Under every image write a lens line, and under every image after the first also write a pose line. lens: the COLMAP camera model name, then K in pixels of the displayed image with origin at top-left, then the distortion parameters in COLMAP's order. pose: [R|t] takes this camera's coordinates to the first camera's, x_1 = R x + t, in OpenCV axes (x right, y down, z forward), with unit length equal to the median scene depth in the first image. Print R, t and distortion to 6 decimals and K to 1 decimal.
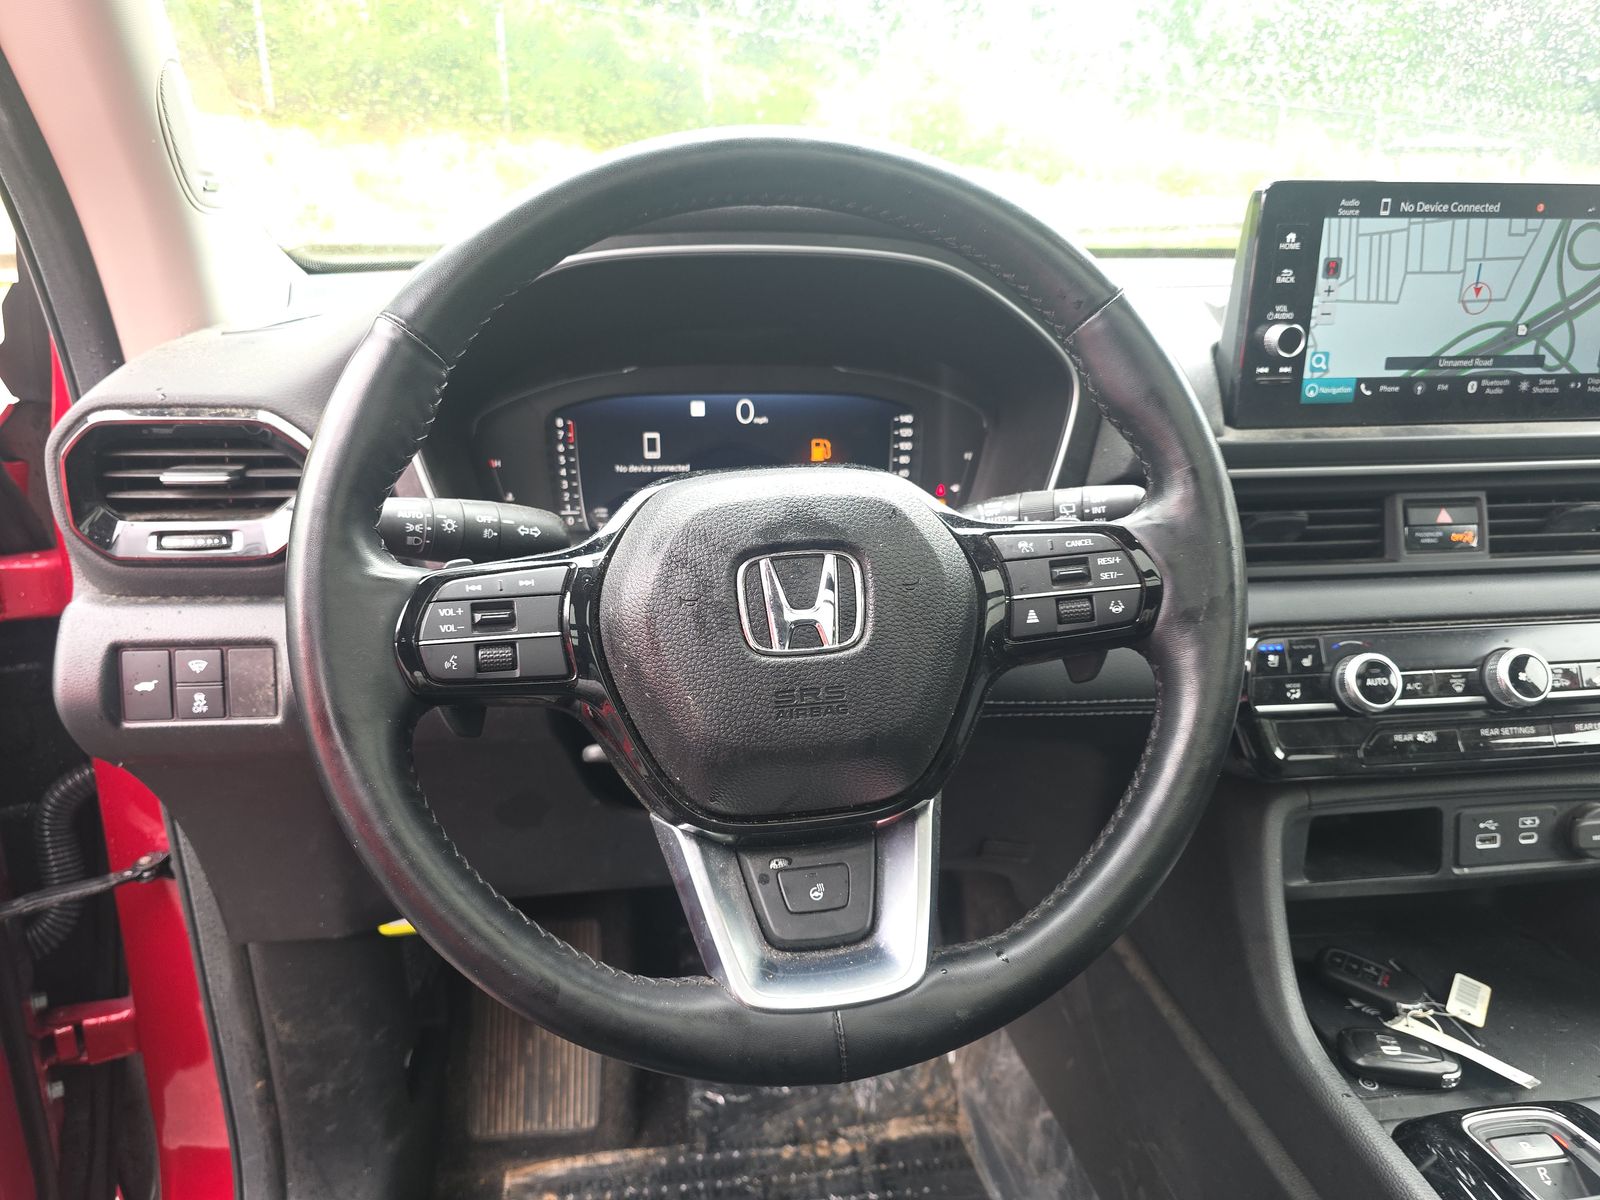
lens RADIAL K [[1076.0, 0, 796.3], [0, 1076.0, 591.5], [0, 0, 1]] dist [0.074927, -0.088165]
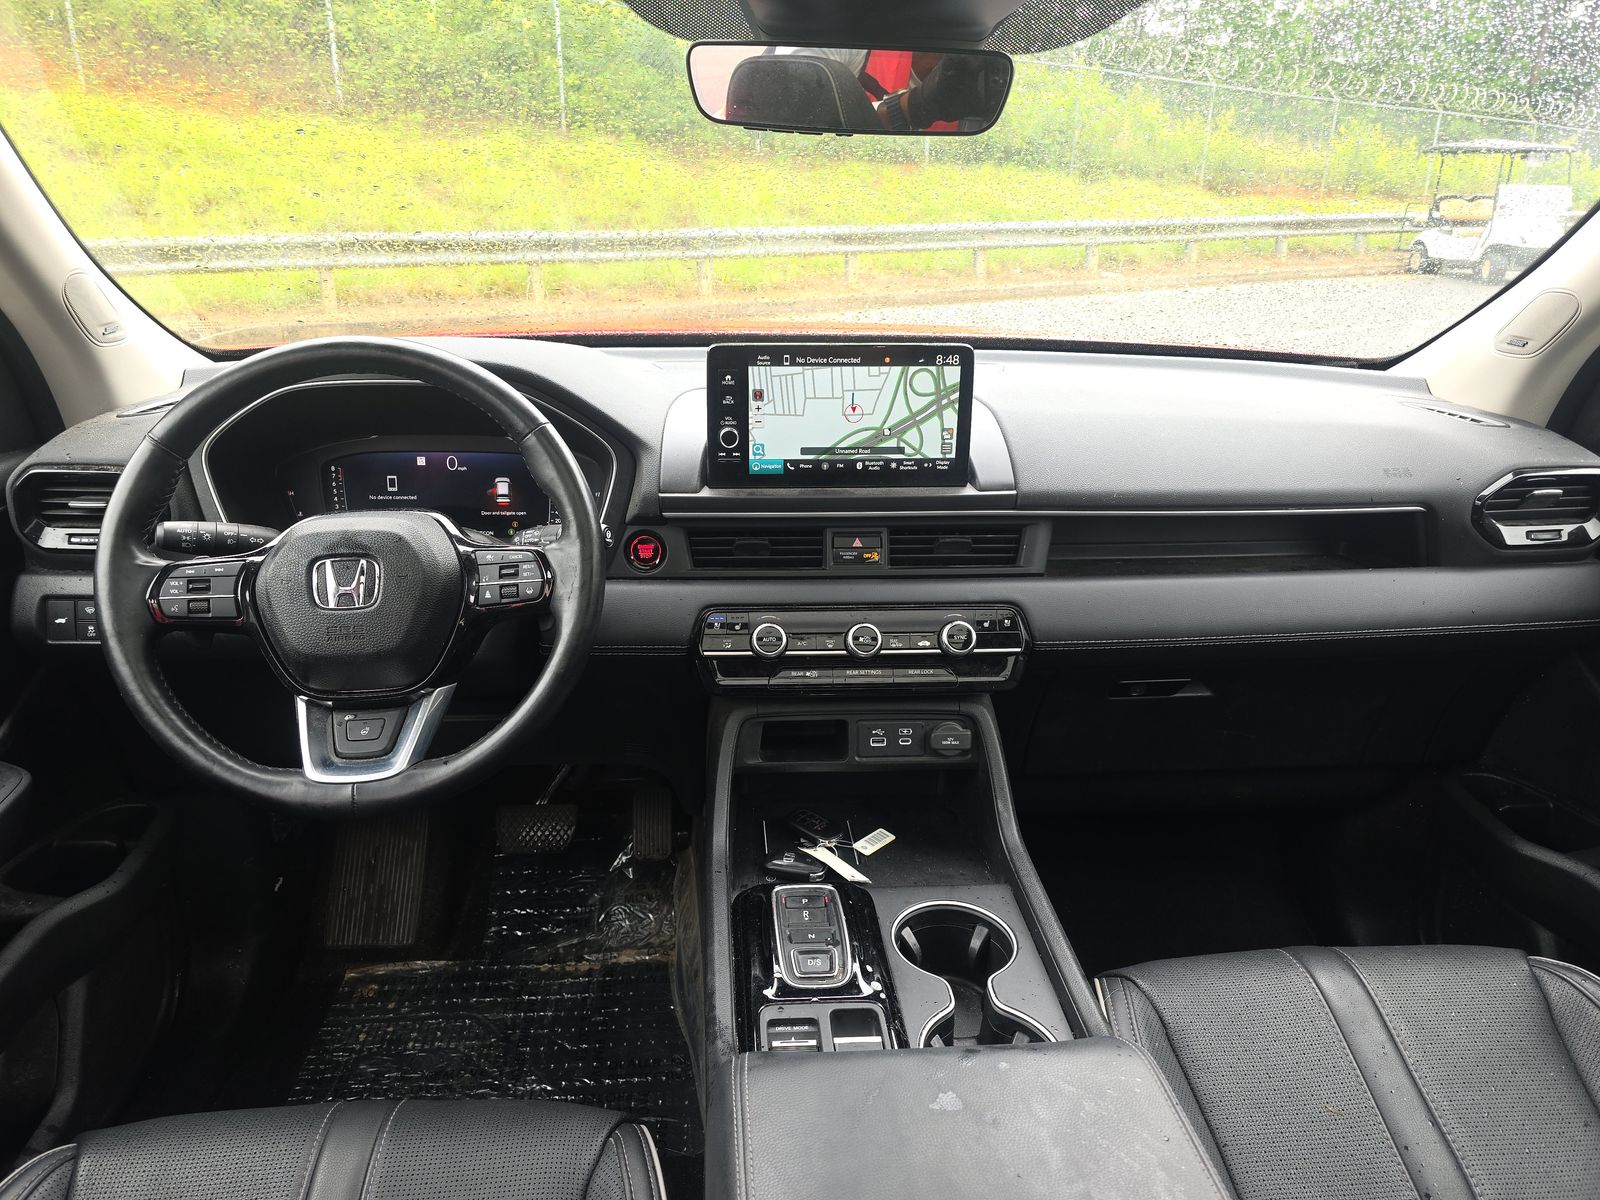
lens RADIAL K [[1064.6, 0, 800.0], [0, 1064.6, 600.0], [0, 0, 1]] dist [0.083503, -0.090678]
pose [[0.998183, 0.028760, -0.052941, 0.630709], [-0.027593, 0.999363, 0.022632, -0.018232], [0.053558, -0.021130, 0.998341, -0.630735]]
